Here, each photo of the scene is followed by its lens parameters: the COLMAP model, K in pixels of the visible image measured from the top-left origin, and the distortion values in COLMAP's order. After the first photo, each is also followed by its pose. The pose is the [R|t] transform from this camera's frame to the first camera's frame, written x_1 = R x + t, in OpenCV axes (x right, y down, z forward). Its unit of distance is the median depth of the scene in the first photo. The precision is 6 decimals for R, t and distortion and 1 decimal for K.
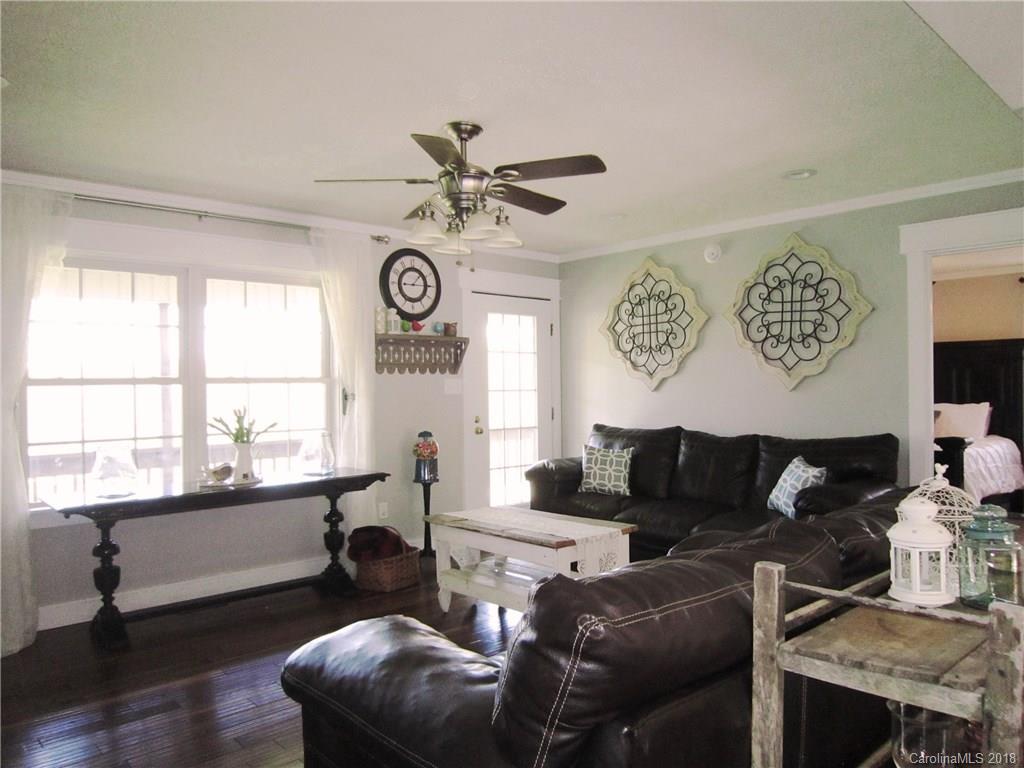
lens RADIAL K [[729.4, 0, 502.0], [0, 729.4, 376.3], [0, 0, 1]] dist [-0.035951, 0.002834]
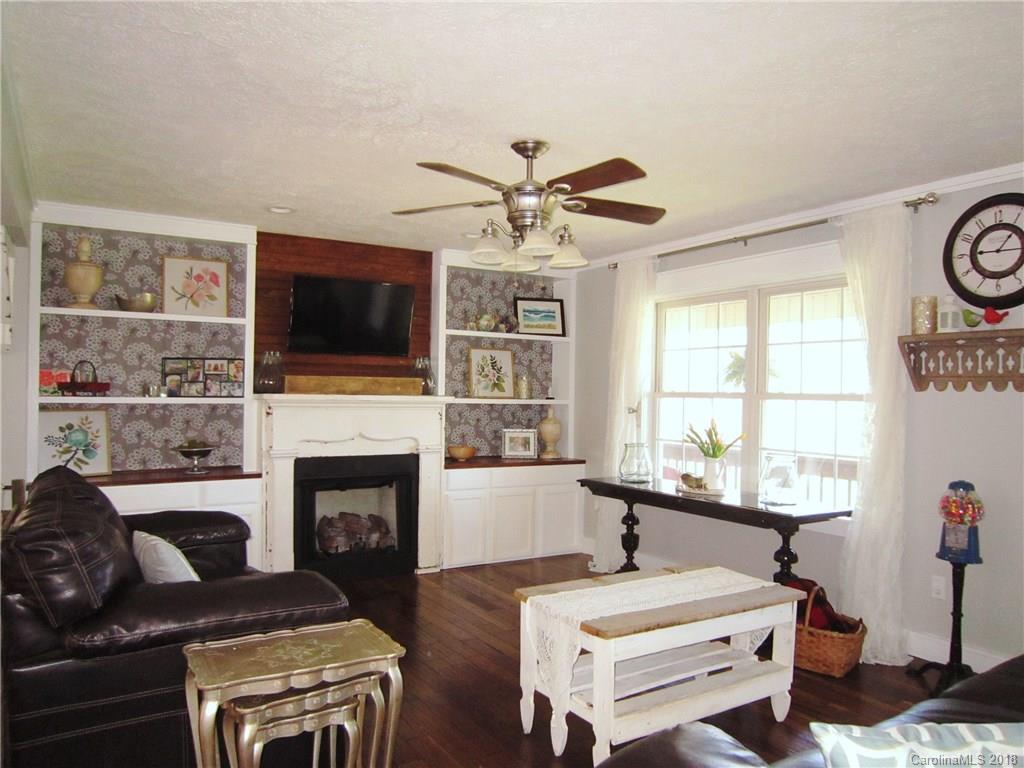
lens RADIAL K [[729.4, 0, 502.0], [0, 729.4, 376.3], [0, 0, 1]] dist [-0.035951, 0.002834]
pose [[-0.160920, -0.014182, -0.986866, 0.588077], [-0.005989, 0.999892, -0.013392, -0.005598], [0.986949, 0.003755, -0.160988, 0.704124]]
